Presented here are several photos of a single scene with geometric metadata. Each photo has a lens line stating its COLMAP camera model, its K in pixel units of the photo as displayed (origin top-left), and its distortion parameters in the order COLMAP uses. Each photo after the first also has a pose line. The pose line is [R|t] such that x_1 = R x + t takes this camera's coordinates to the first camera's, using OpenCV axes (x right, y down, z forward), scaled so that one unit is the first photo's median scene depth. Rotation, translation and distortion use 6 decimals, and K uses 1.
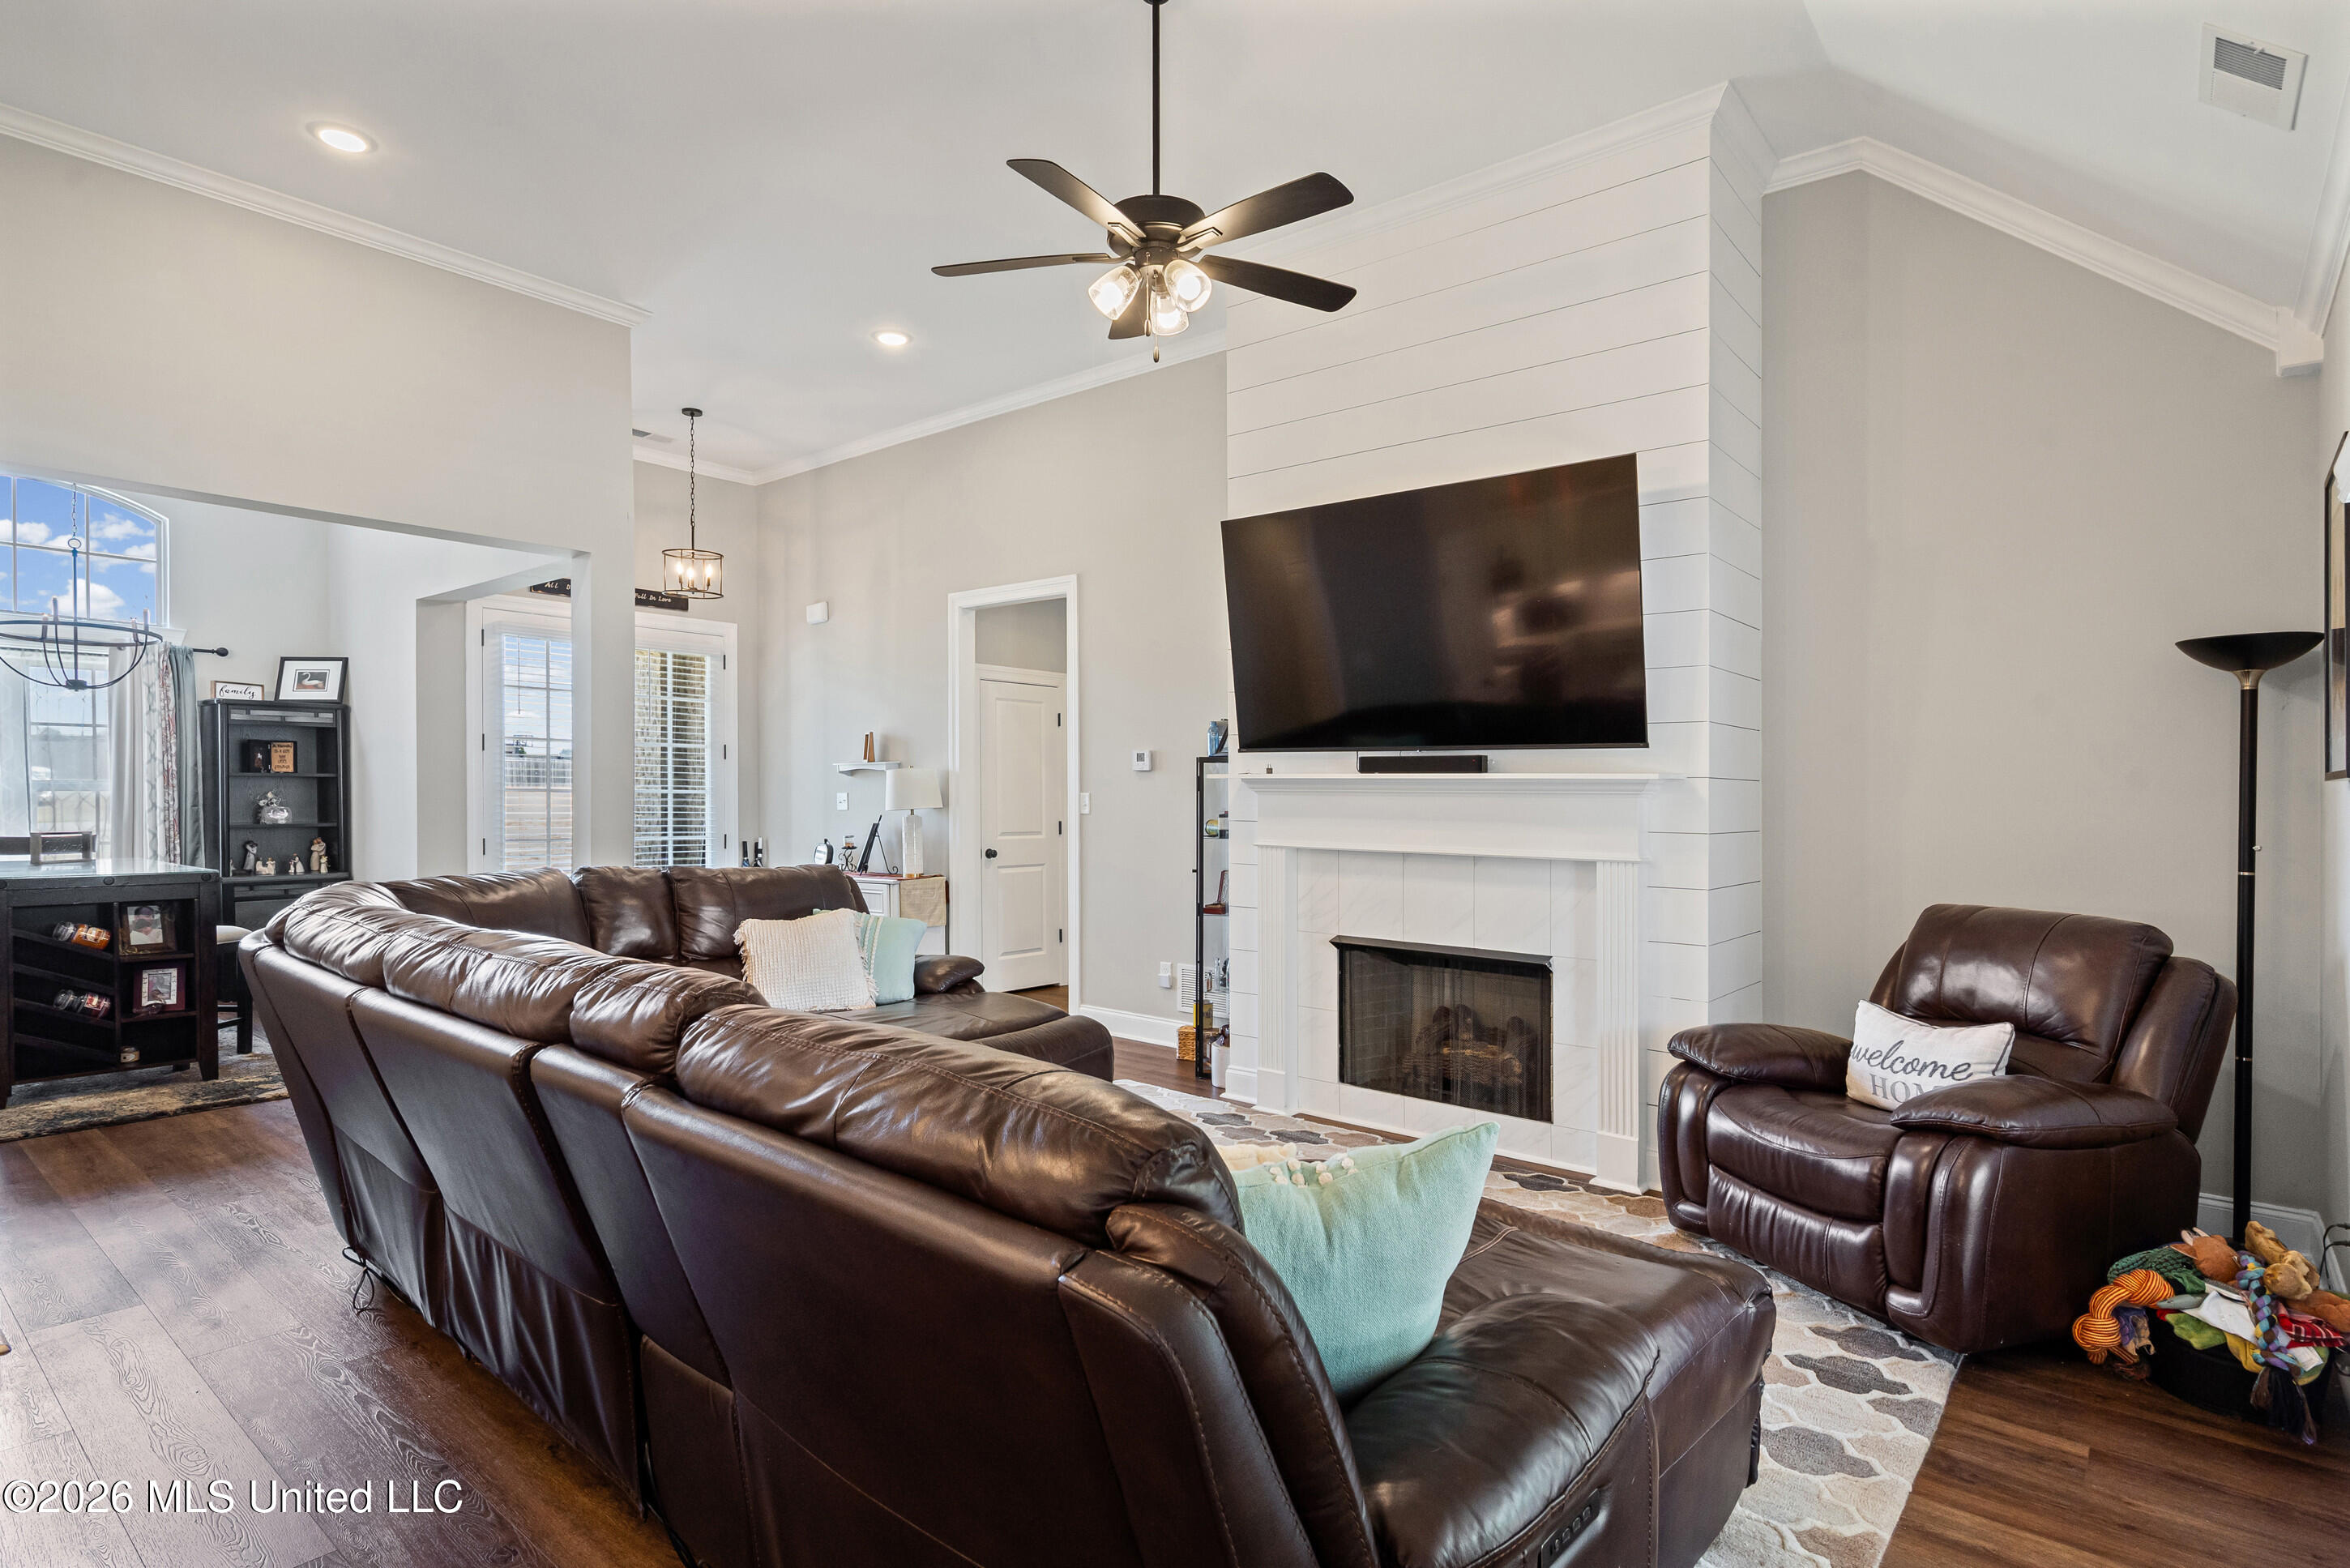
lens RADIAL K [[1246.6, 0, 1144.4], [0, 1246.6, 789.0], [0, 0, 1]] dist [0.003065, -0.000862]
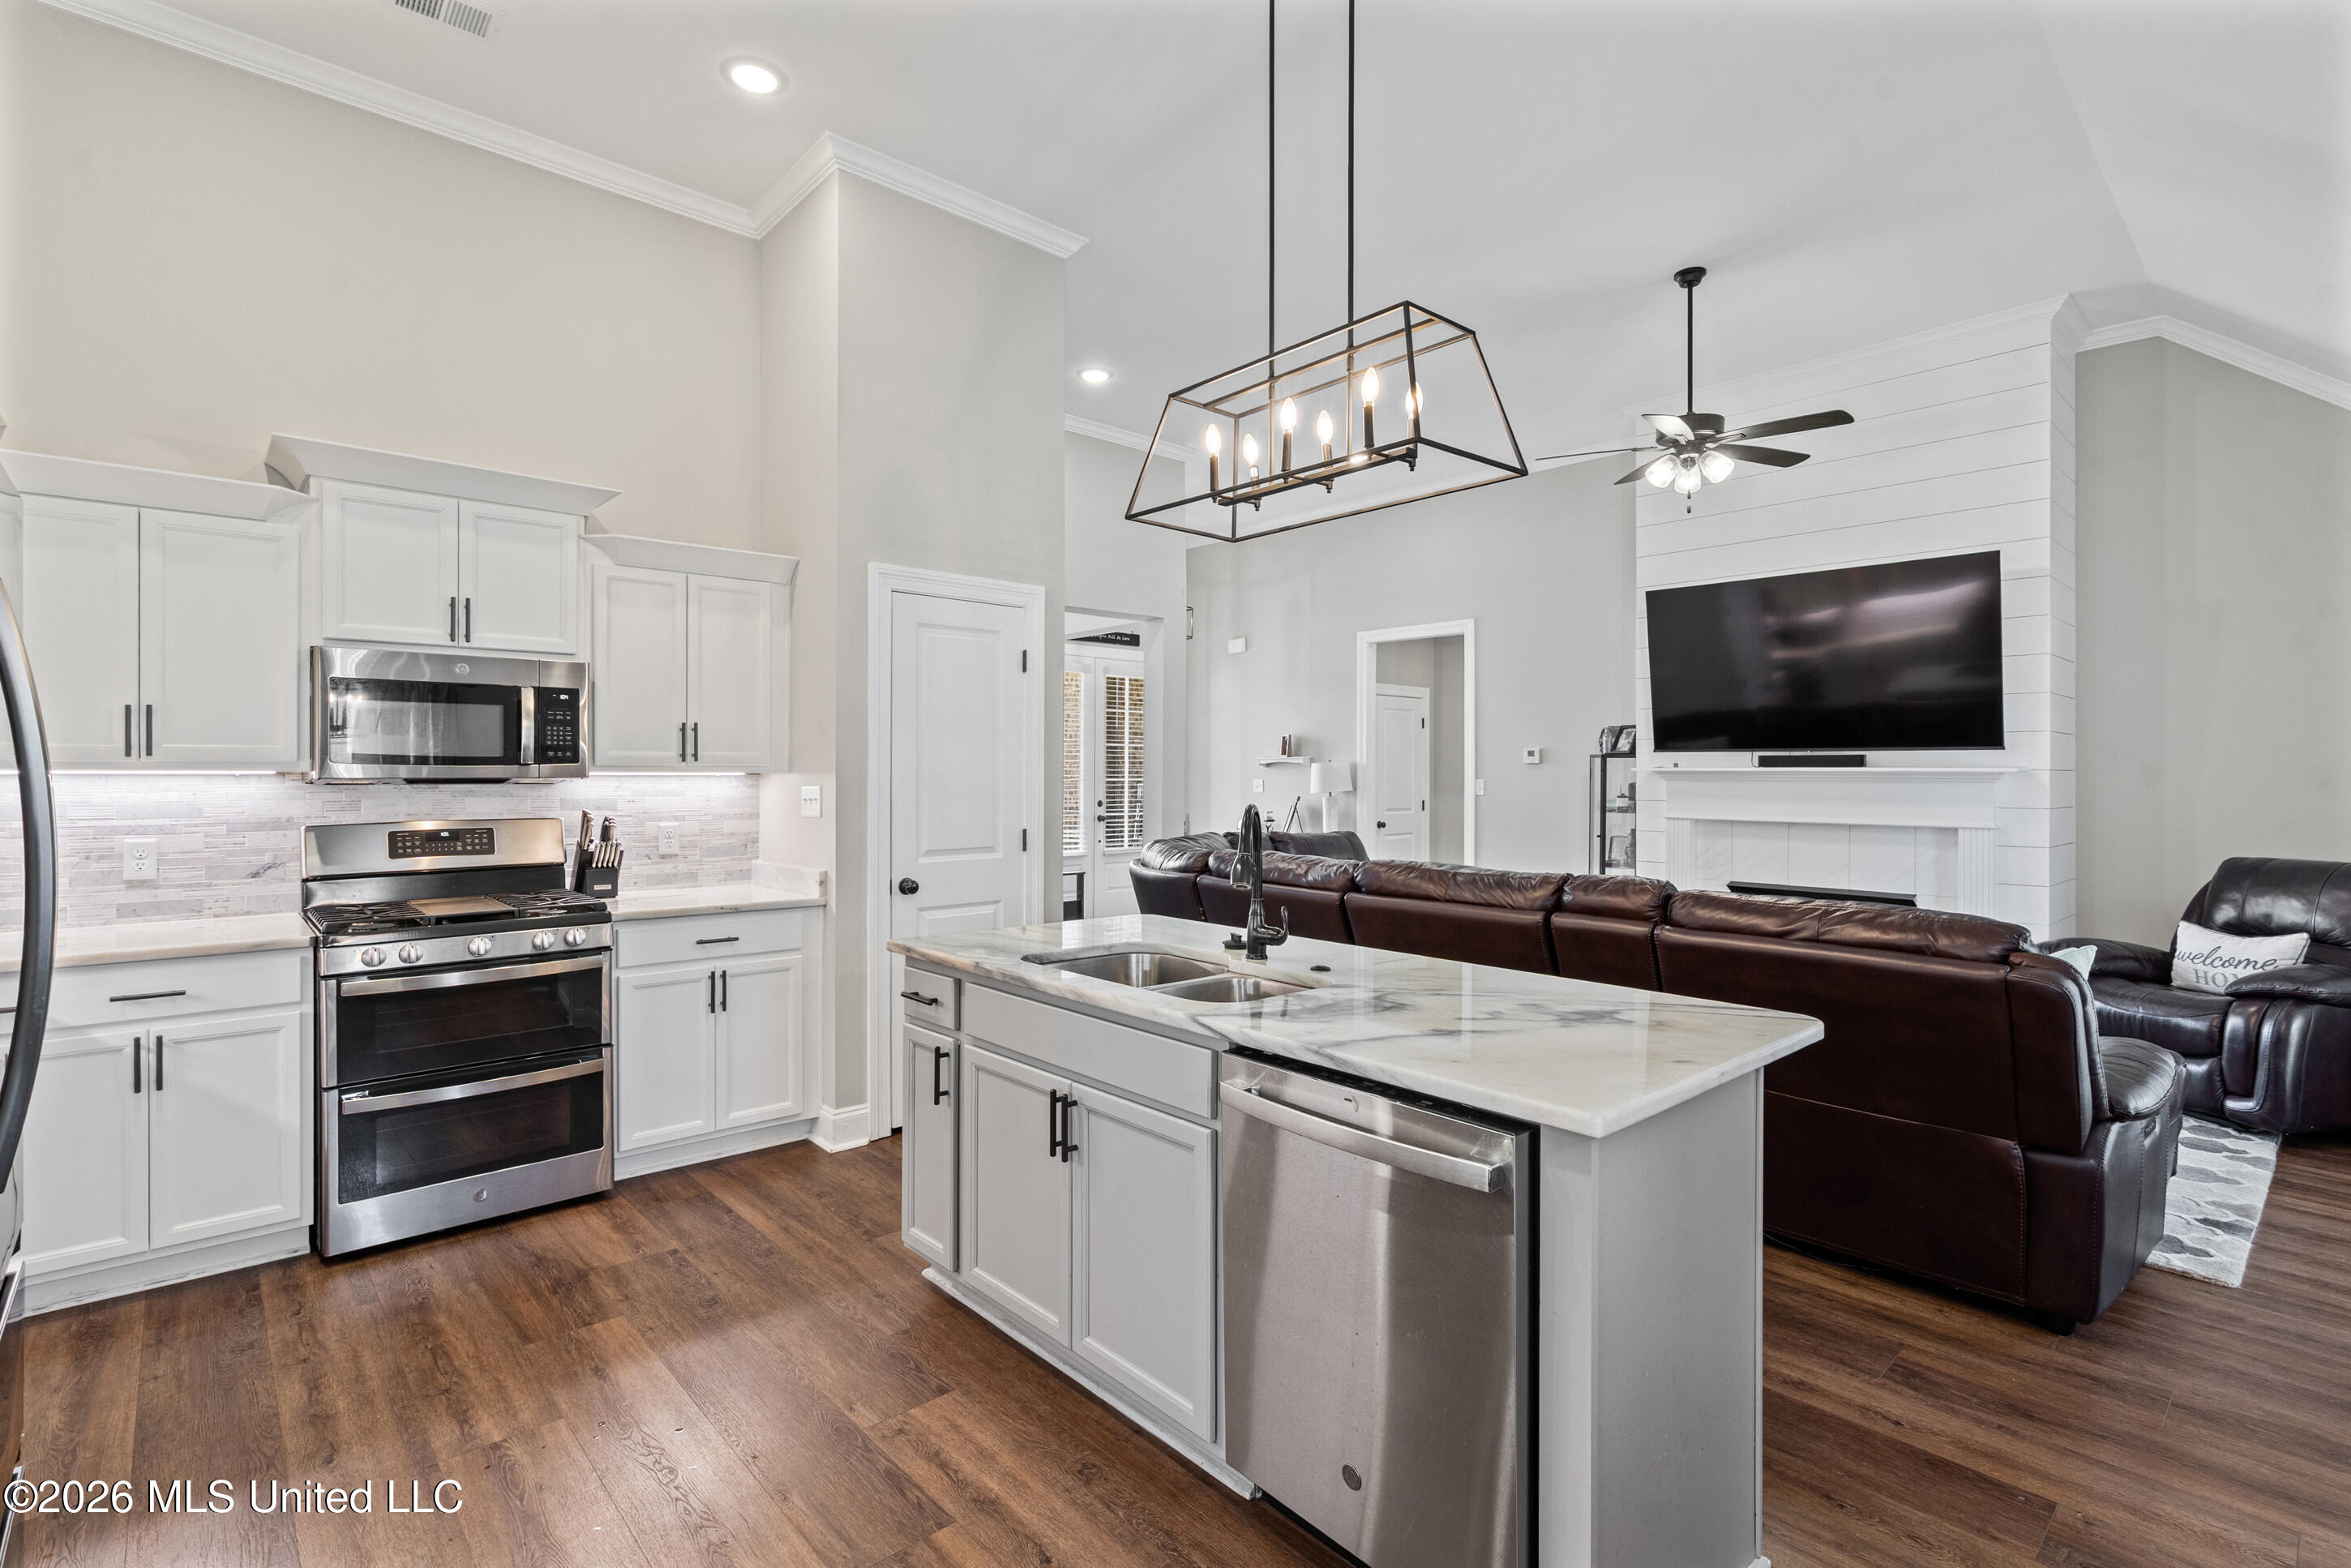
lens RADIAL K [[1116.2, 0, 1139.4], [0, 1116.2, 776.5], [0, 0, 1]] dist [-0.001741, 0.000979]
pose [[0.990615, -0.007399, -0.136483, -0.417861], [0.008376, 0.999943, 0.006585, -0.019013], [0.136427, -0.007667, 0.990620, -0.426511]]
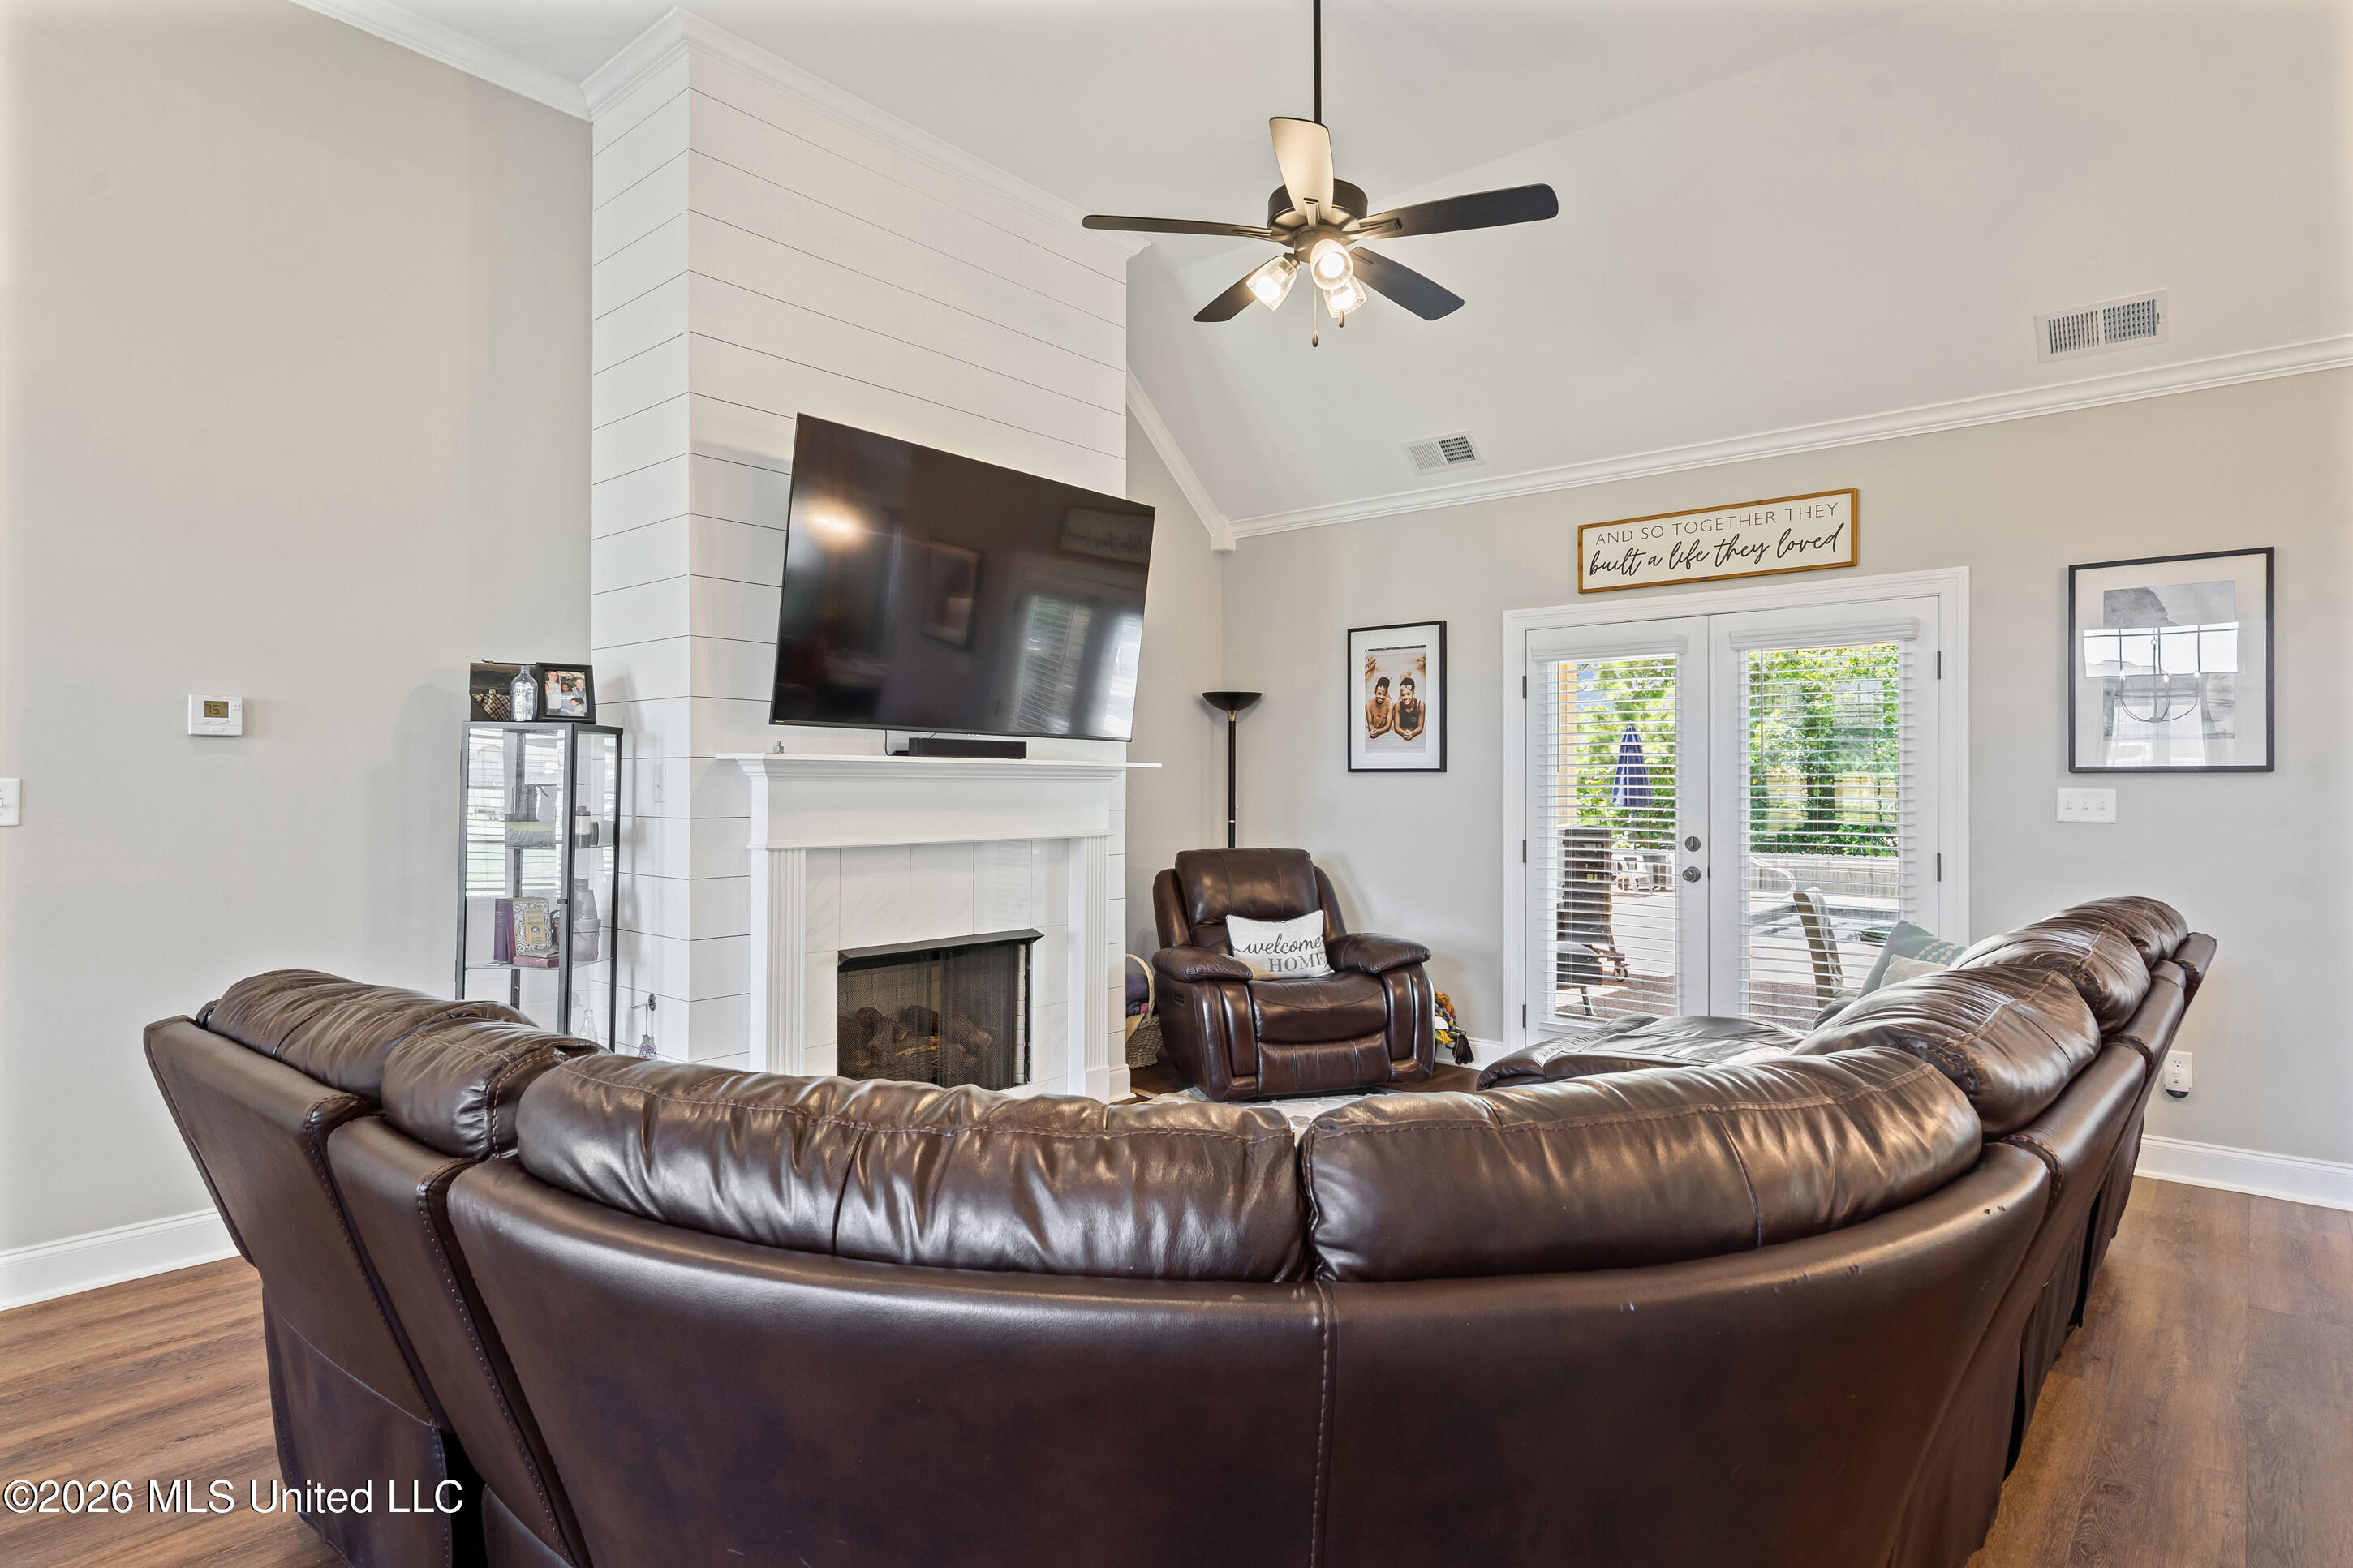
lens RADIAL K [[1248.0, 0, 1145.9], [0, 1248.0, 789.0], [0, 0, 1]] dist [0.003065, -0.000862]
pose [[-0.000697, -0.009712, 0.999953, -0.835086], [-0.004576, 0.999942, 0.009709, 0.001460], [-0.999989, -0.004569, -0.000741, 0.984961]]
